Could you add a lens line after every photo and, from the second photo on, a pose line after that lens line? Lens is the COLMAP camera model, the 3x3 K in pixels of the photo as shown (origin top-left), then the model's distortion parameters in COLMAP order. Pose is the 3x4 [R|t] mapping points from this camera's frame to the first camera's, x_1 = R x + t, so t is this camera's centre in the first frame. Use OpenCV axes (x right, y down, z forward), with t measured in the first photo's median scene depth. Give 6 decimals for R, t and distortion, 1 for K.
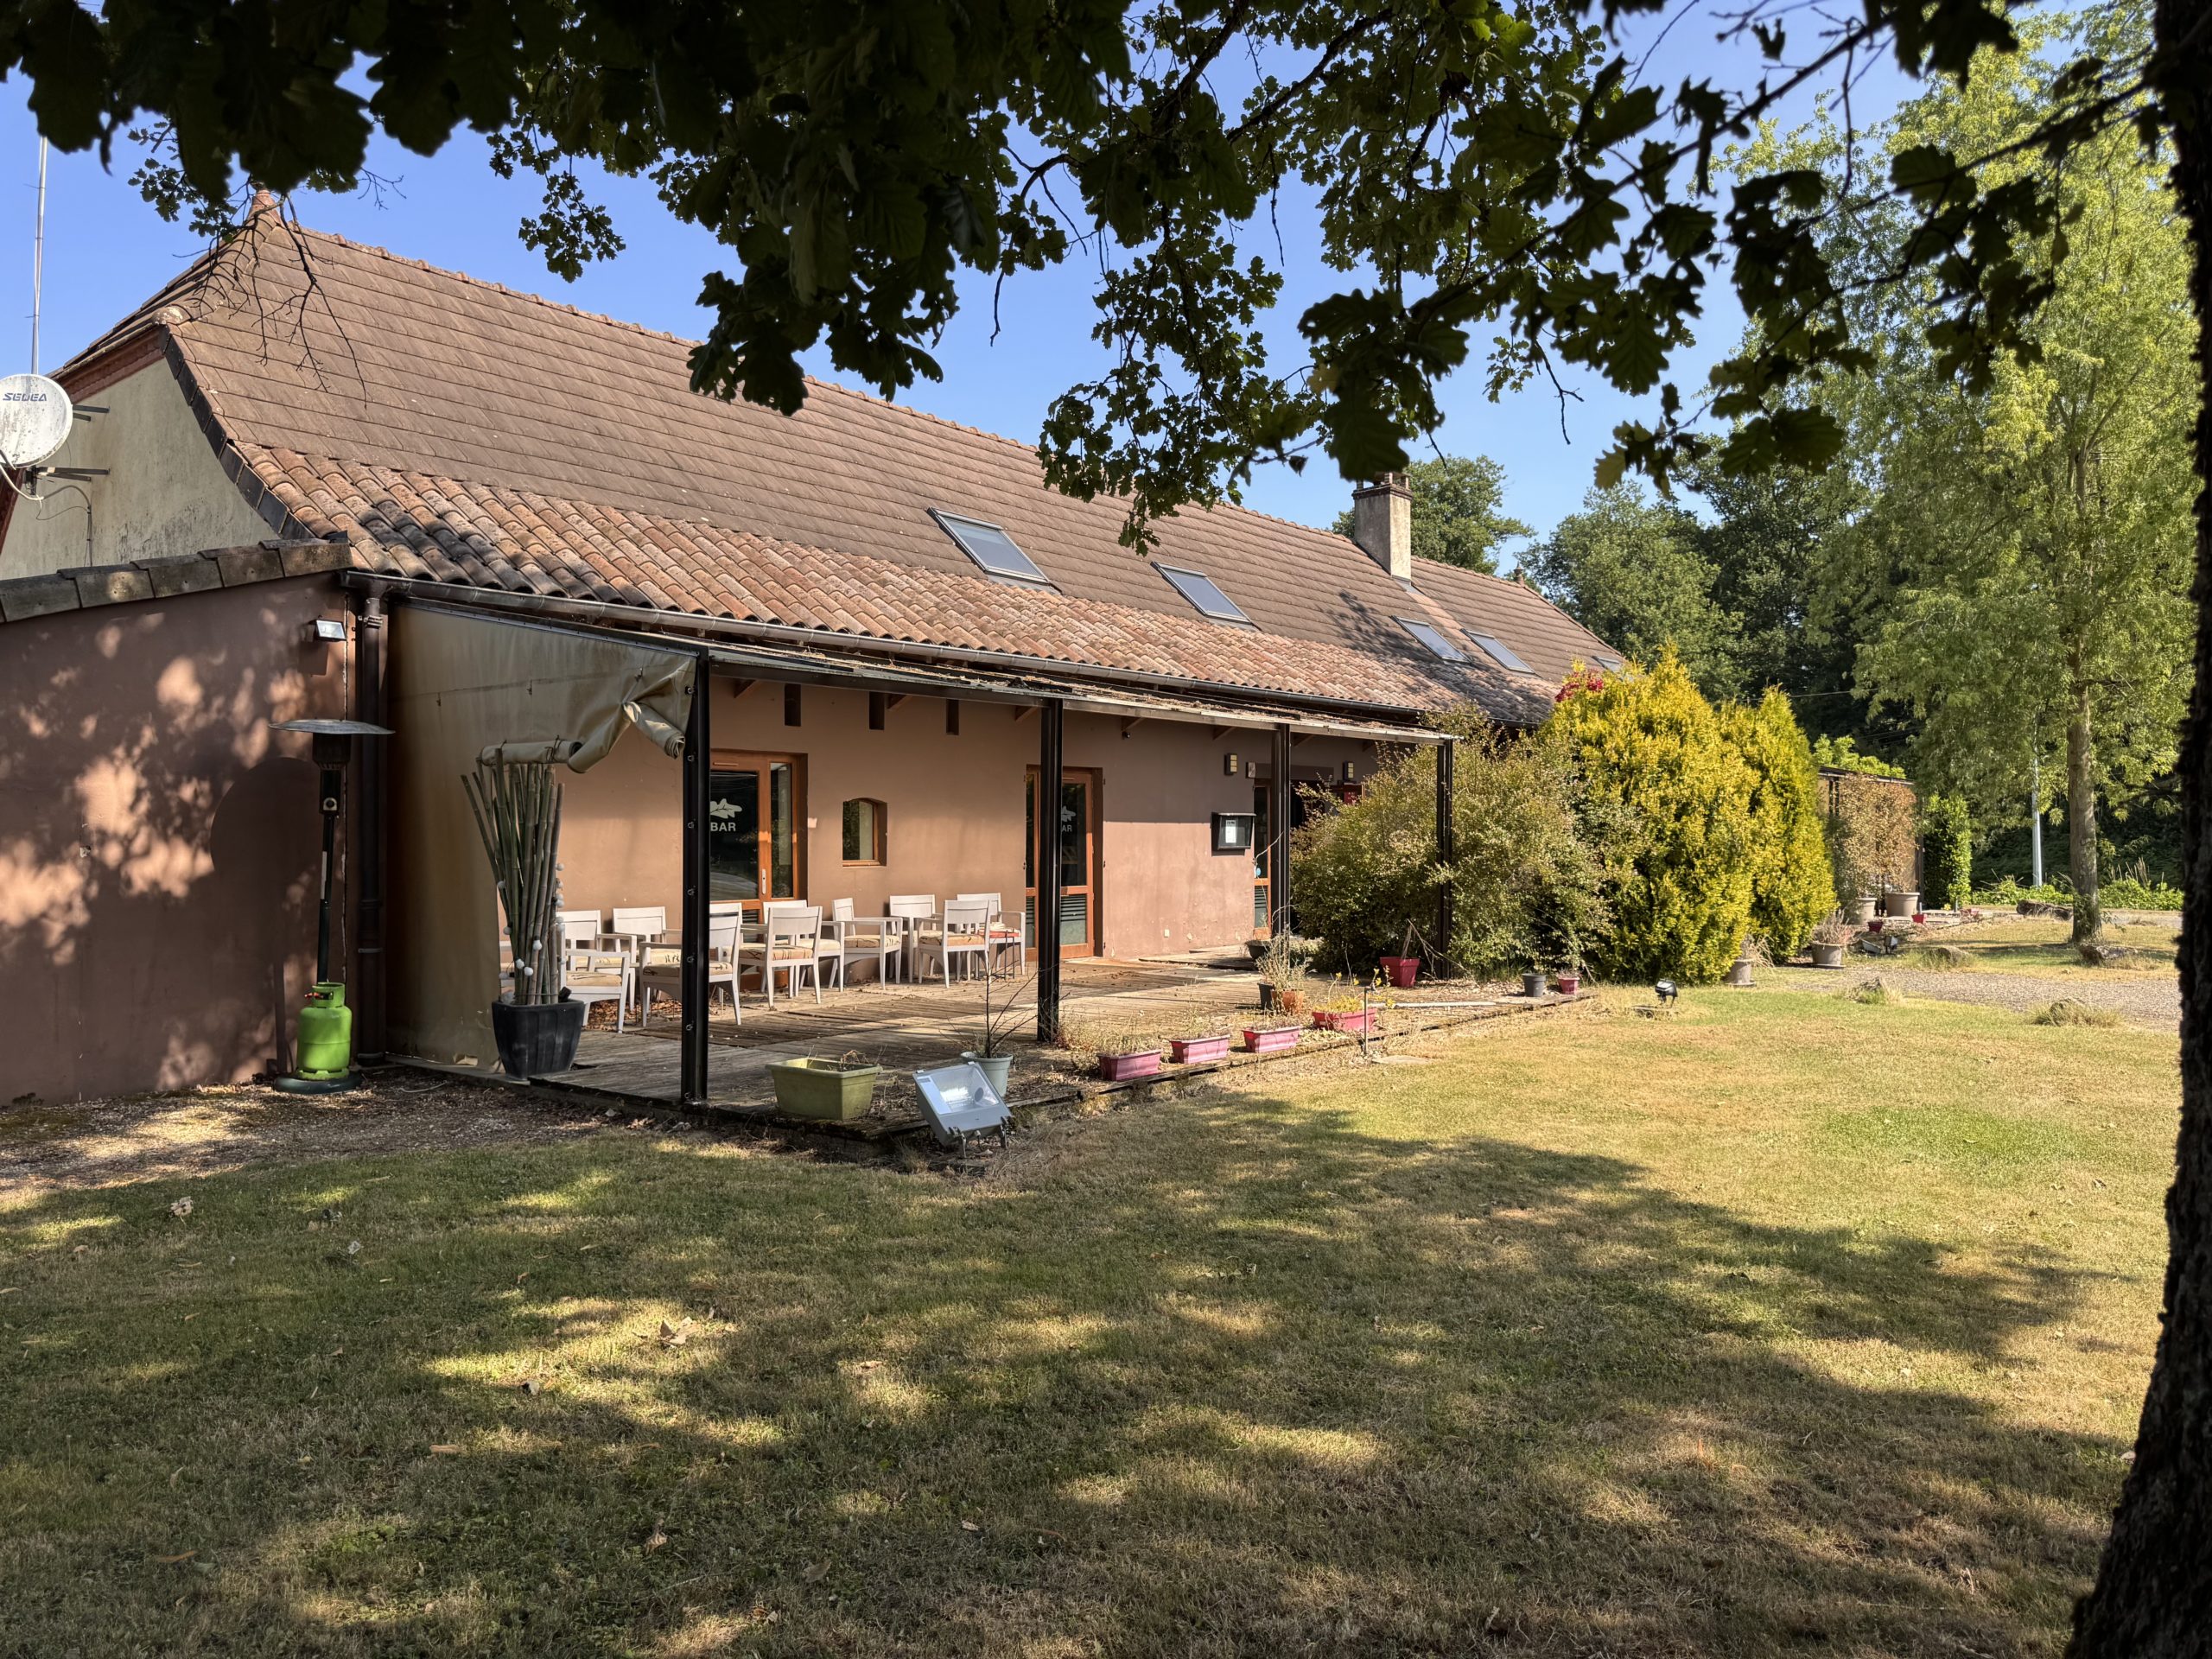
lens RADIAL K [[1555.6, 0, 1106.0], [0, 1555.6, 829.5], [0, 0, 1]] dist [0.126601, -0.182410]
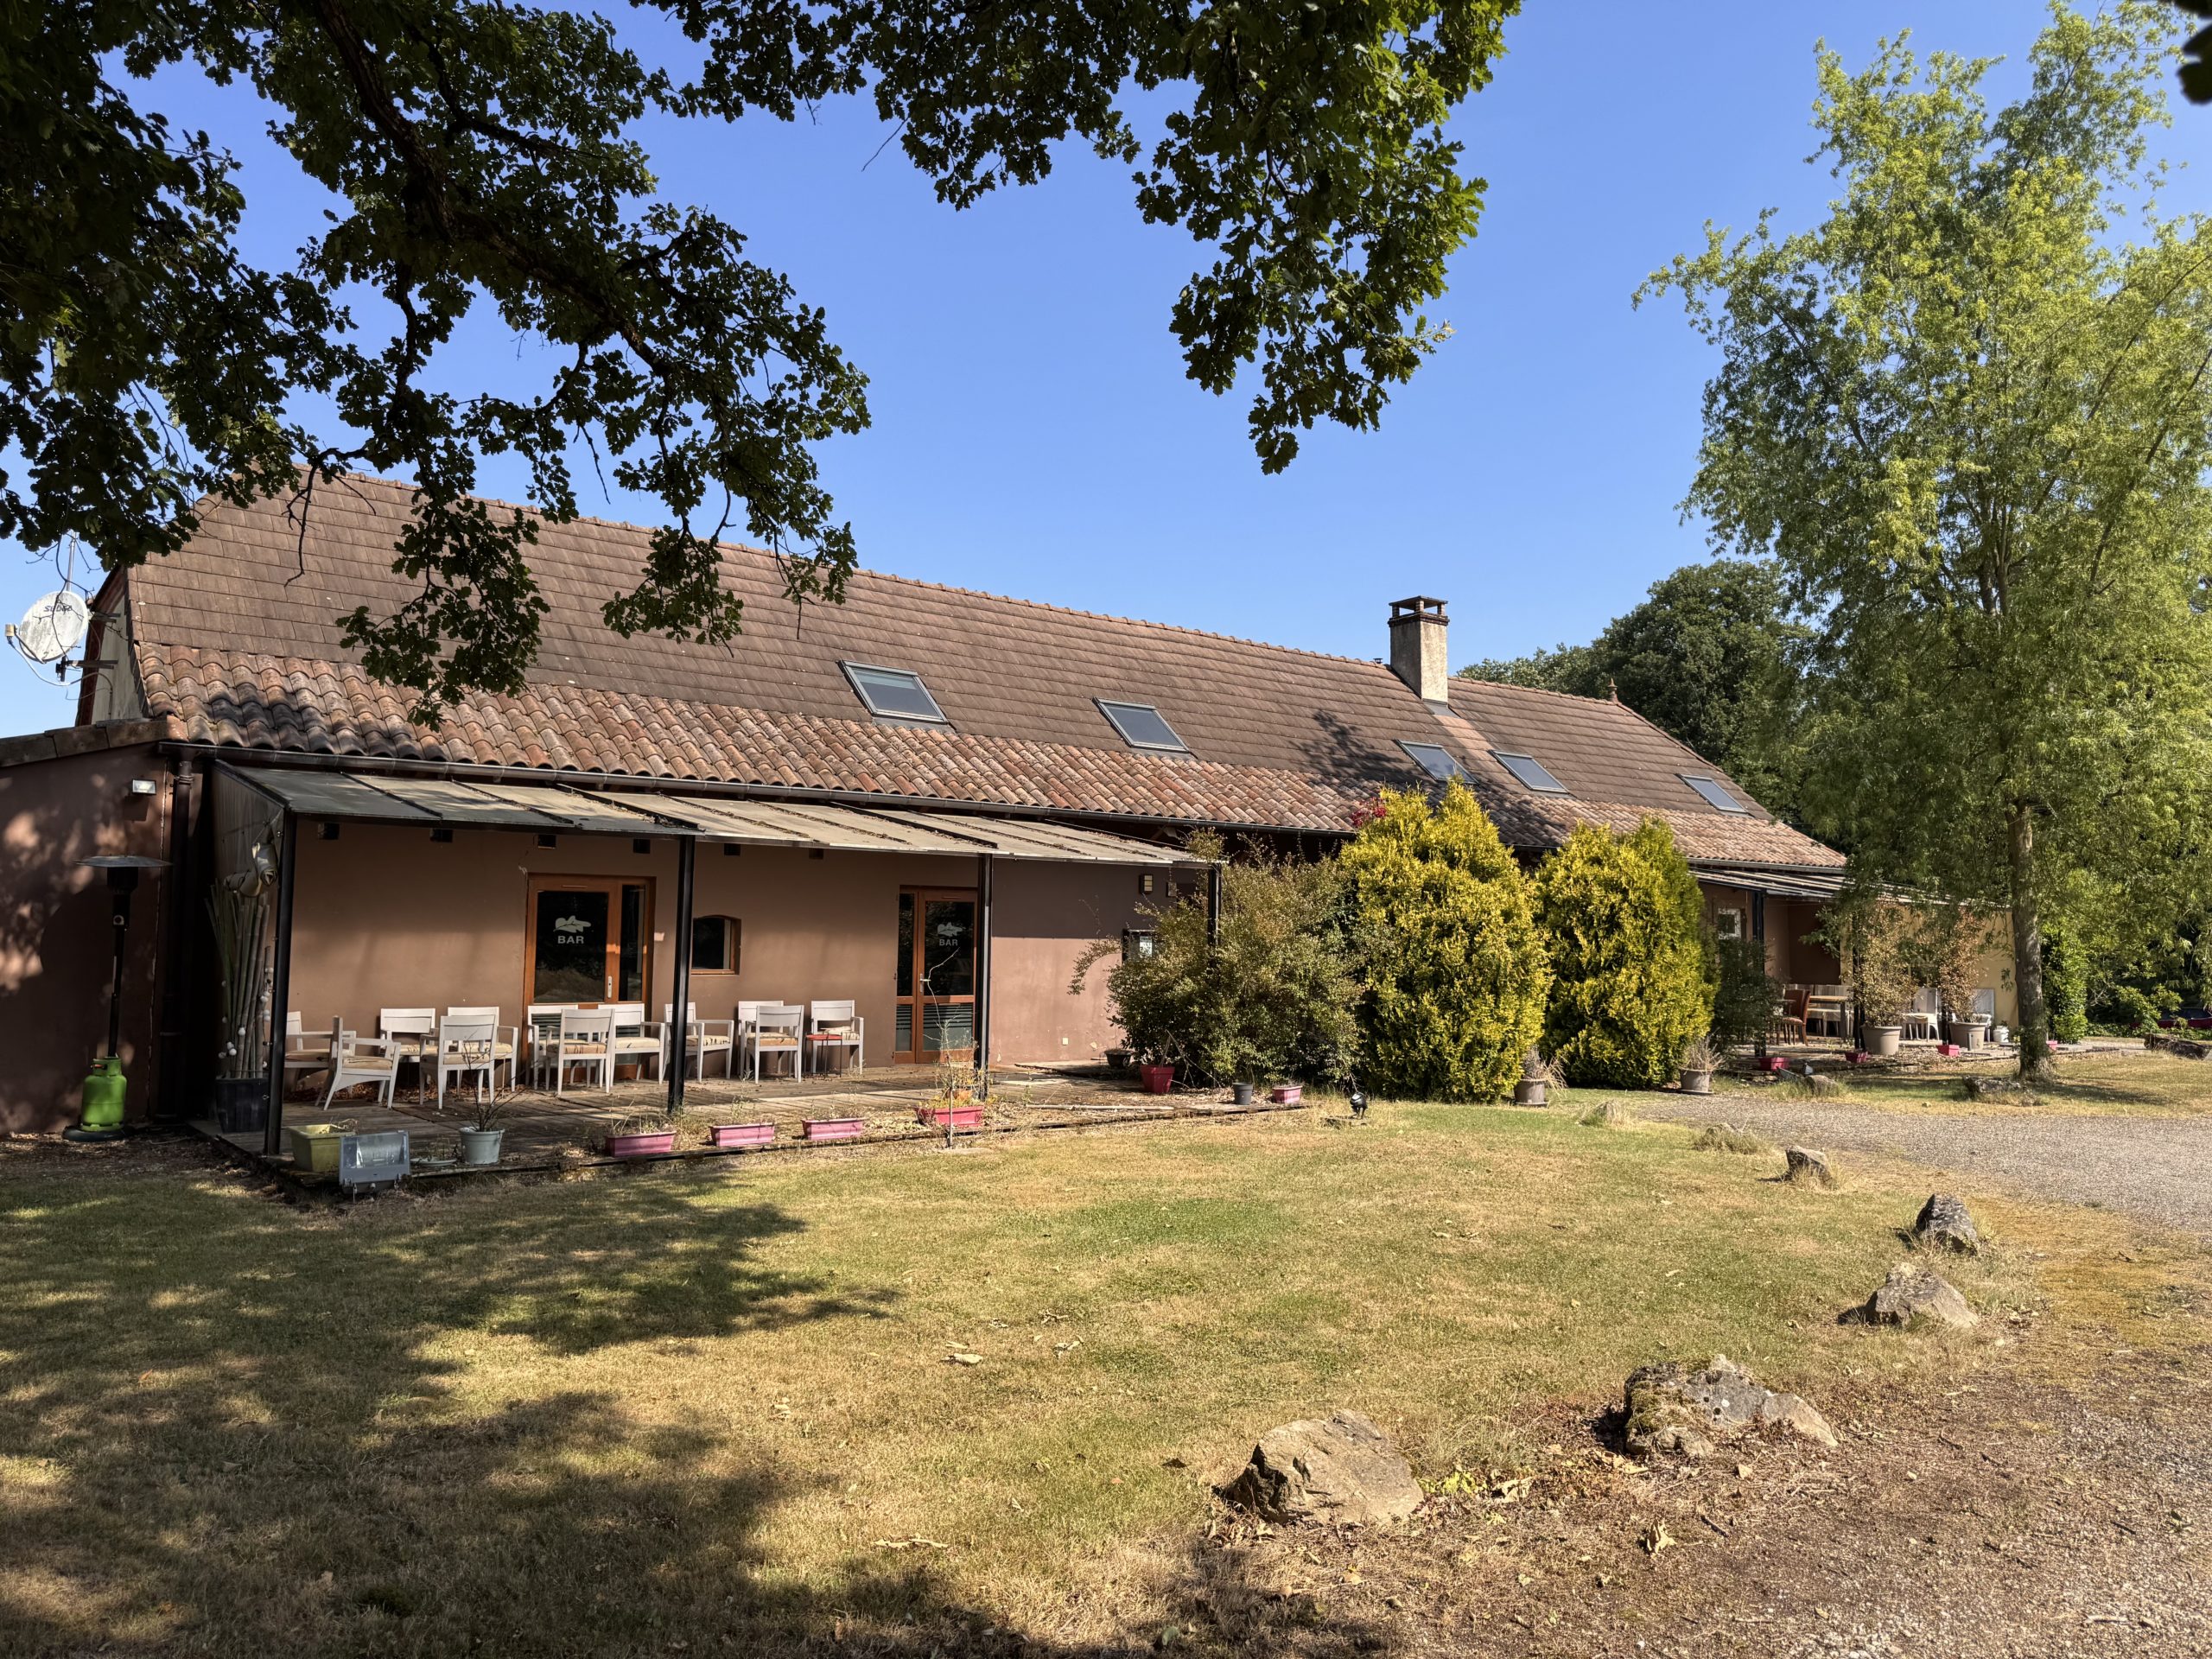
lens RADIAL K [[1555.6, 0, 1106.0], [0, 1555.6, 829.5], [0, 0, 1]] dist [0.126601, -0.182410]
pose [[0.974467, -0.006421, -0.224441, 0.380701], [-0.009879, 0.997397, -0.071429, -0.003453], [0.224315, 0.071823, 0.971866, -0.062816]]
